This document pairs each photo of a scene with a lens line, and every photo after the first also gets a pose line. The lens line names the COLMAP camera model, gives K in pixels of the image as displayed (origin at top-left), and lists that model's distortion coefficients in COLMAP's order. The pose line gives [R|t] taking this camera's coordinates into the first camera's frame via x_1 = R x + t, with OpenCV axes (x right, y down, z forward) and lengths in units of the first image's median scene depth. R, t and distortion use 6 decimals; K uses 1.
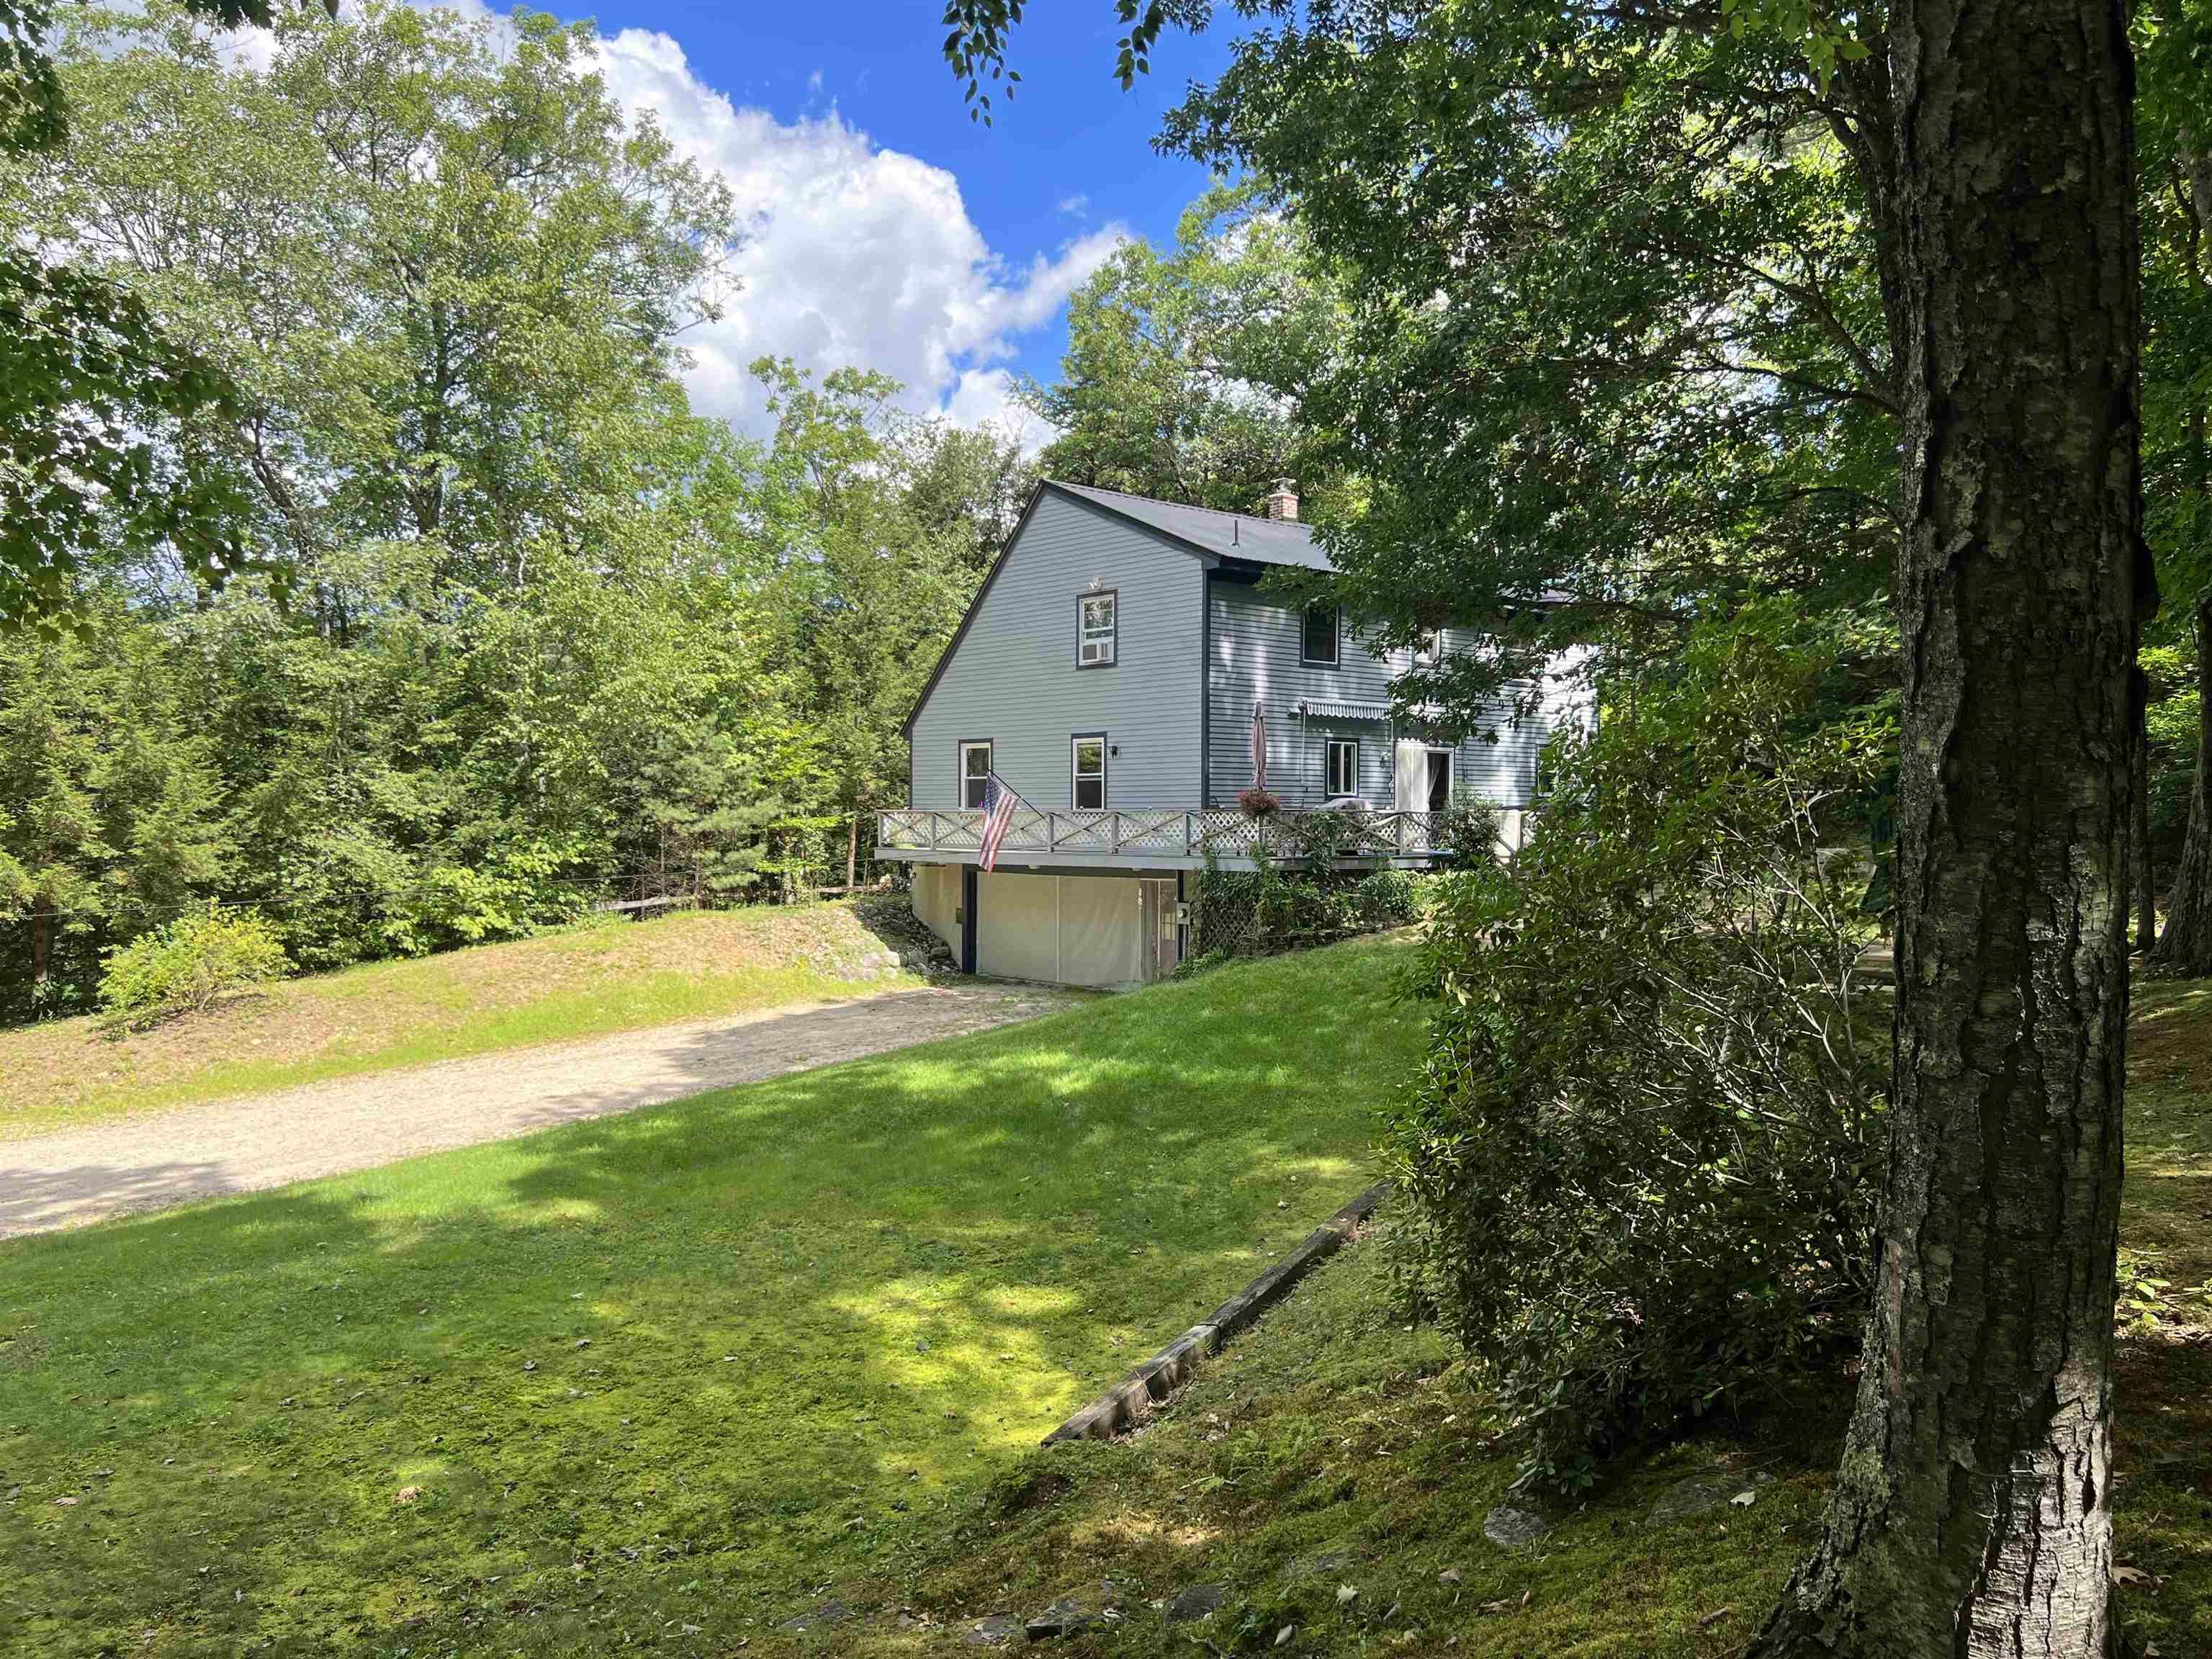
lens RADIAL K [[1676.6, 0, 1106.0], [0, 1676.6, 829.5], [0, 0, 1]] dist [0.199418, -0.000198]
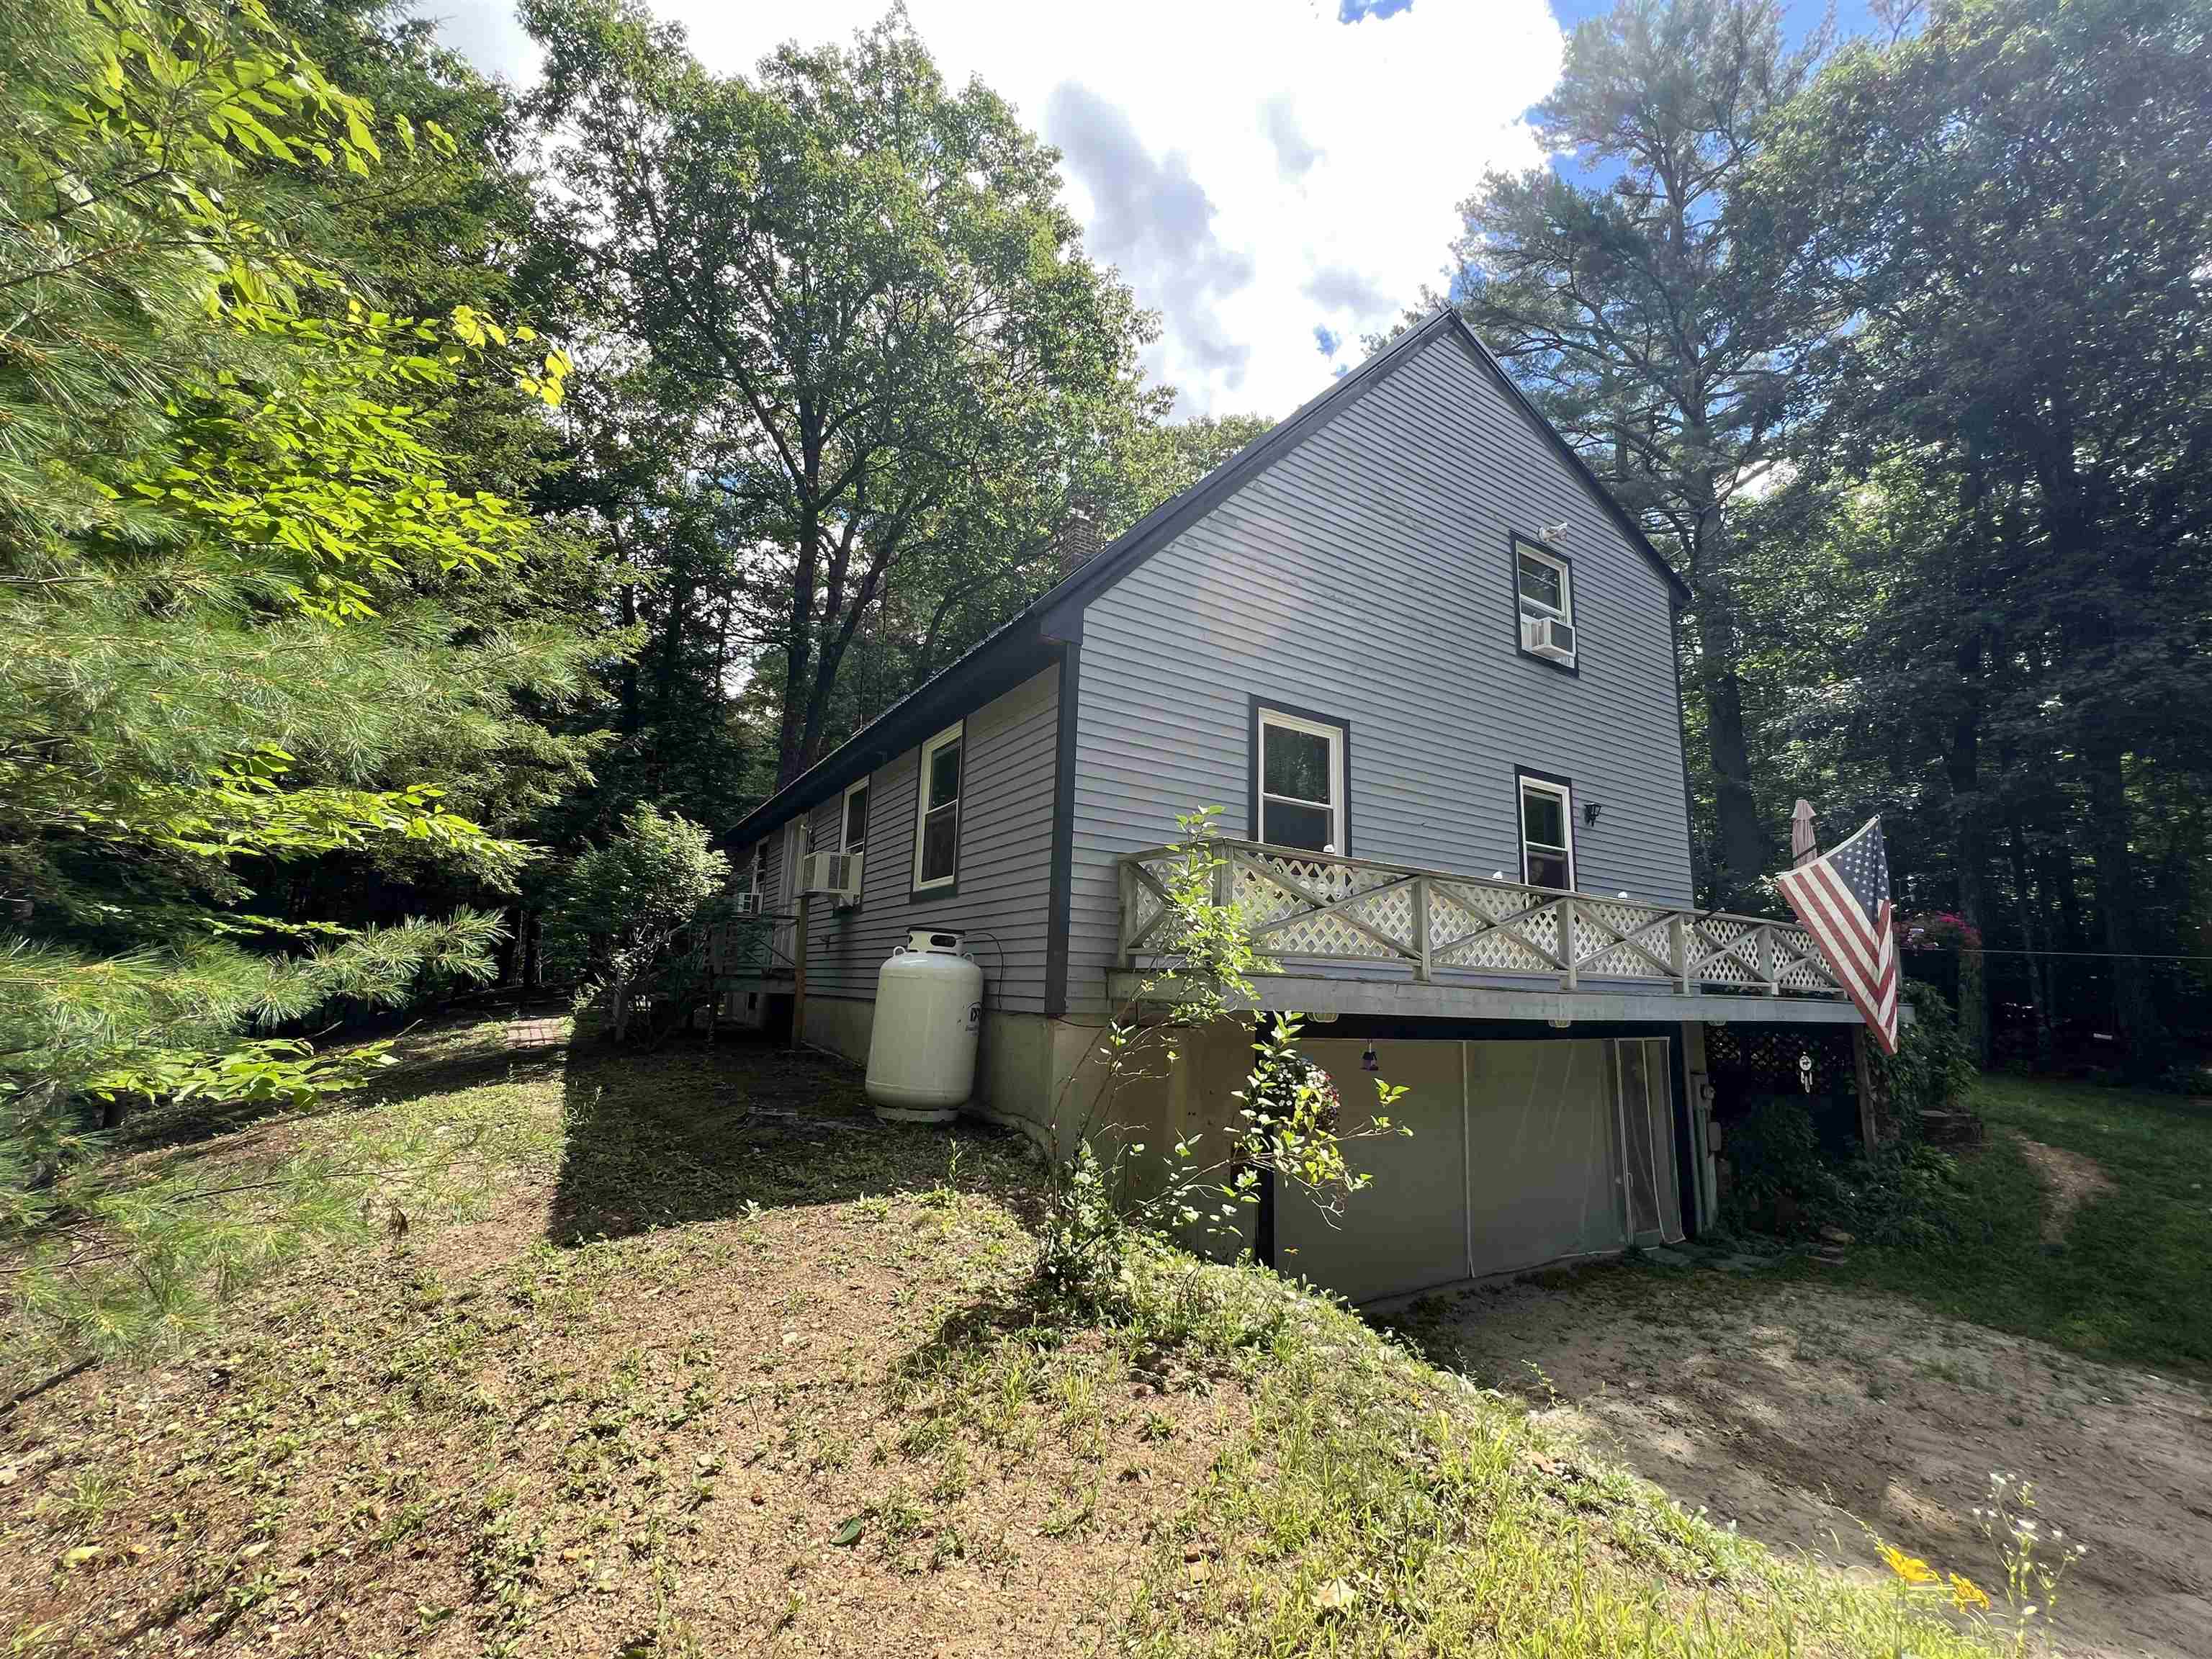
lens RADIAL K [[888.5, 0, 1106.0], [0, 888.5, 829.5], [0, 0, 1]] dist [-0.000265, -0.000054]
pose [[0.176177, 0.180648, 0.967640, -0.298982], [-0.023287, 0.983506, -0.179370, 0.015875], [-0.984083, 0.009067, 0.177478, 1.036040]]
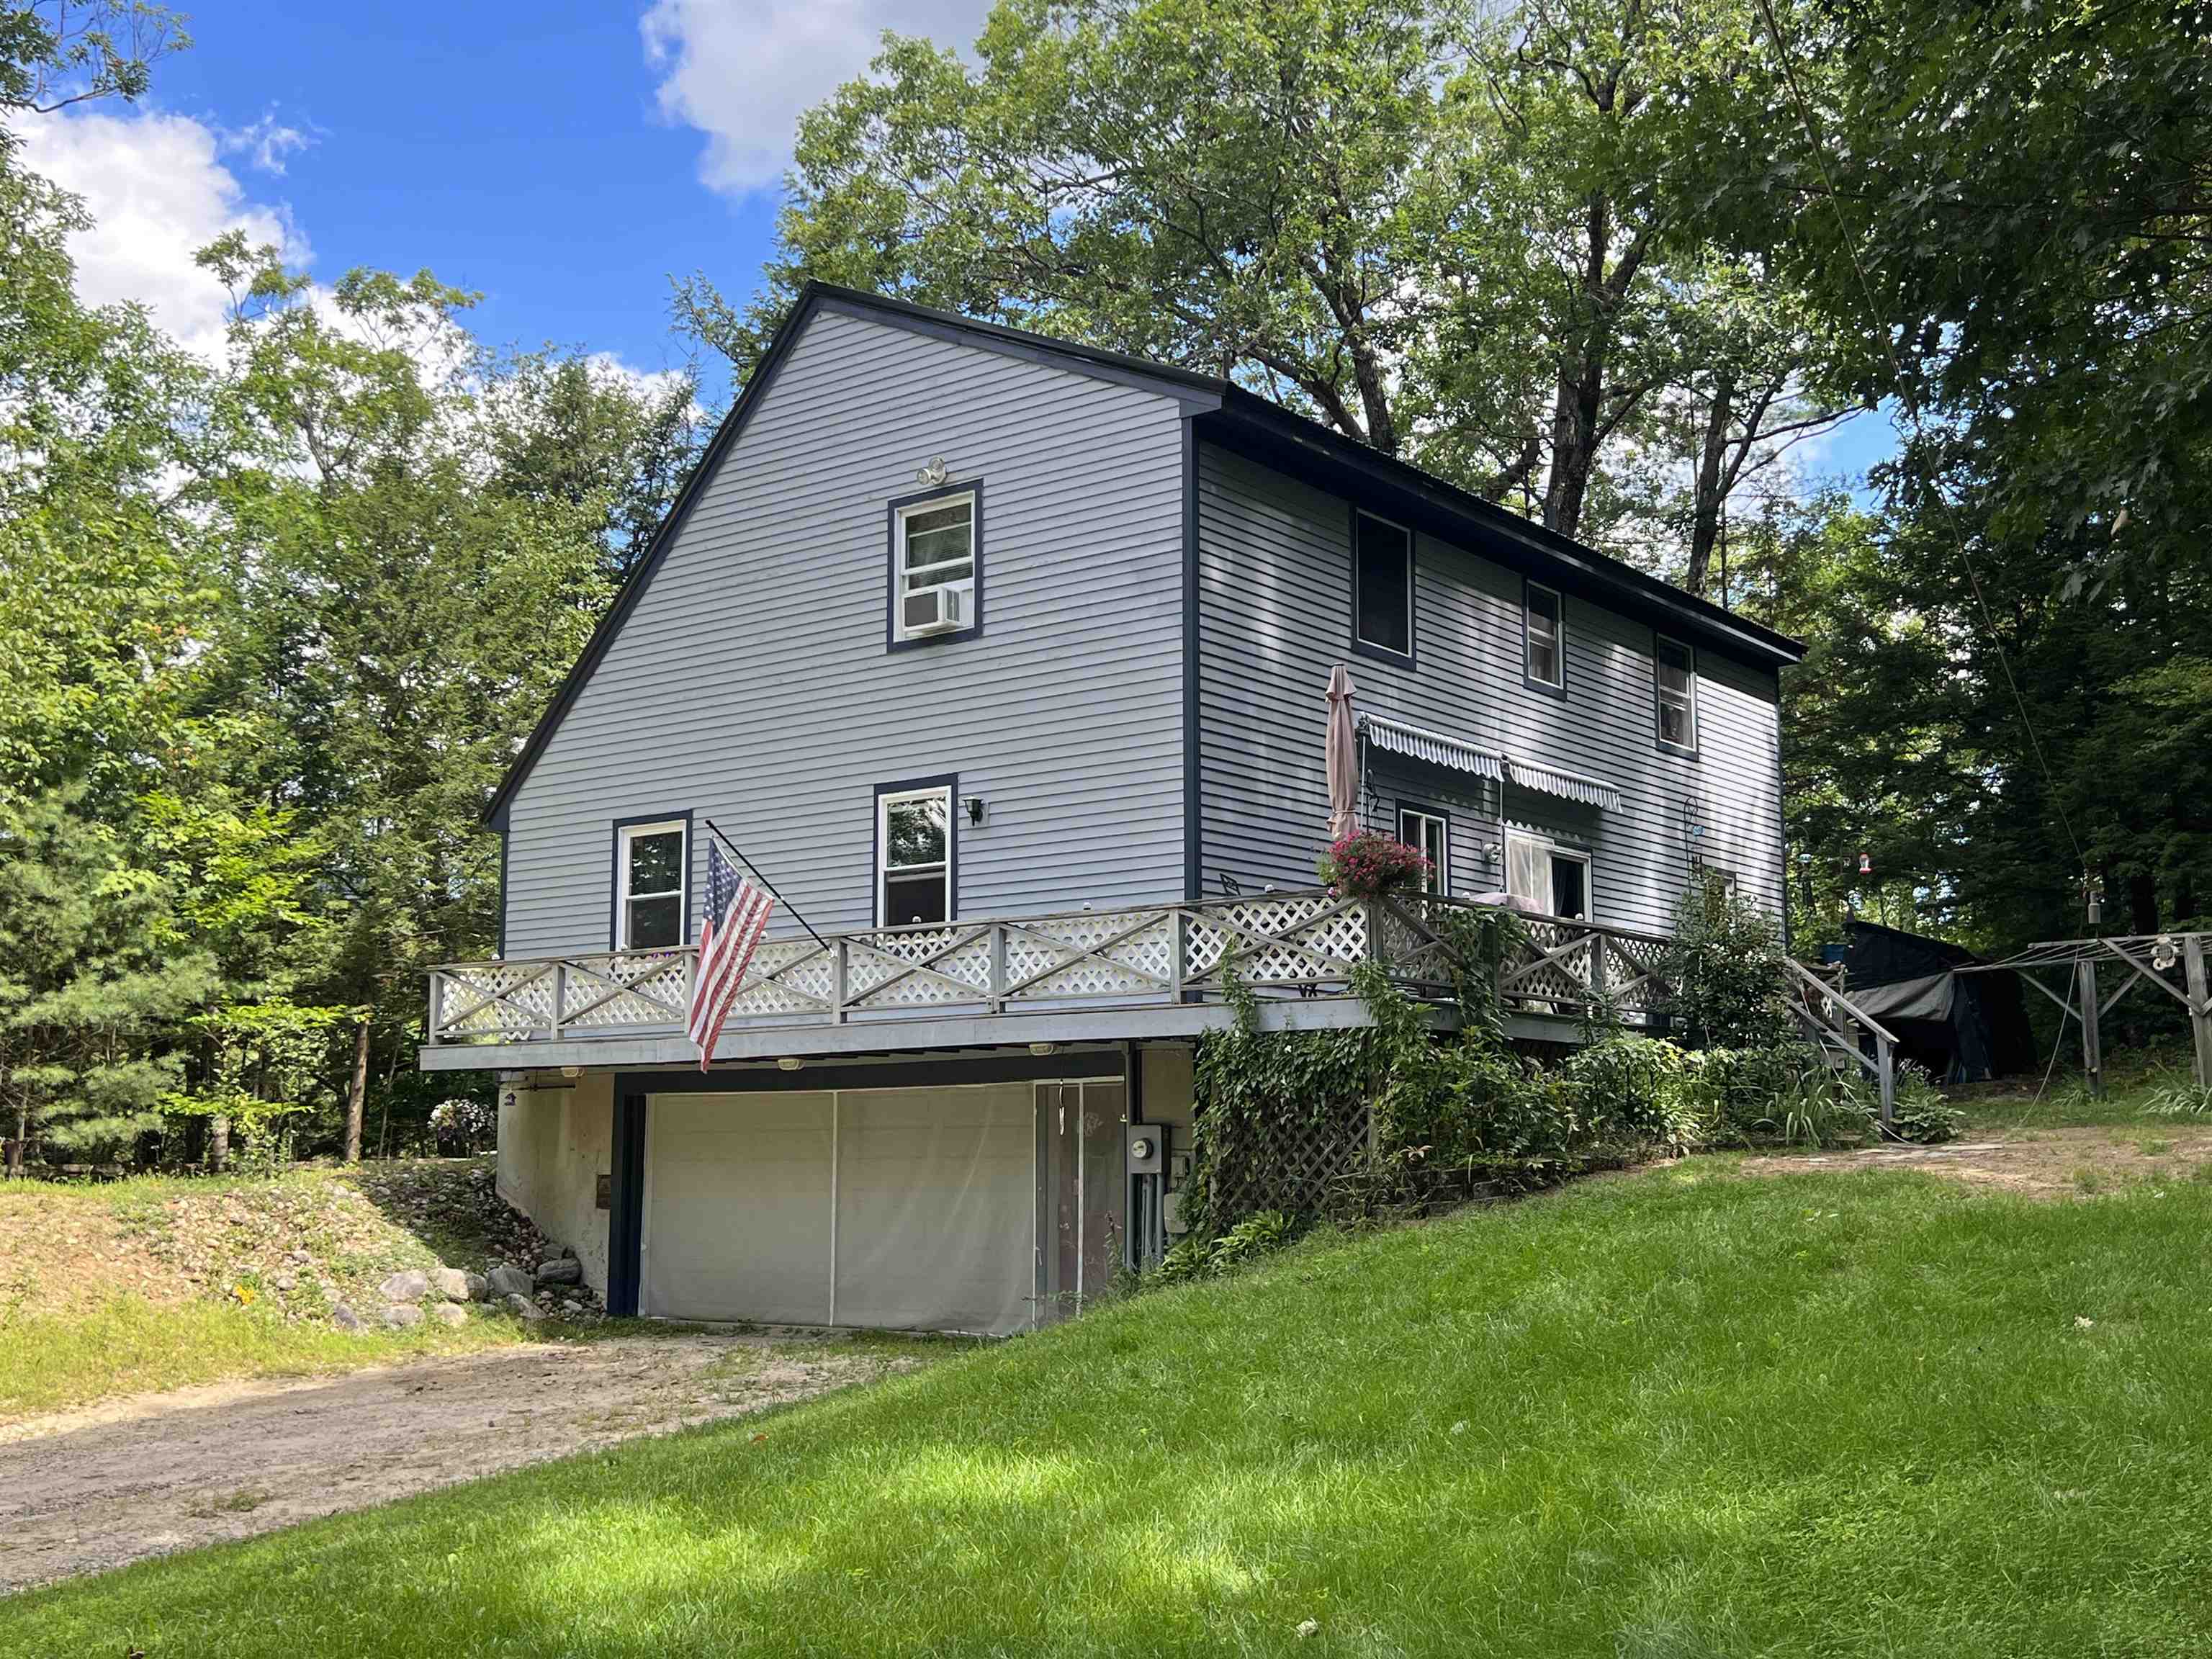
lens RADIAL K [[2323.3, 0, 1106.0], [0, 2323.3, 829.5], [0, 0, 1]] dist [0.090737, -0.012292]
pose [[0.985184, 0.020265, 0.170297, -0.065402], [0.005045, 0.989140, -0.146892, 0.050705], [-0.171424, 0.145575, 0.974383, 0.335483]]
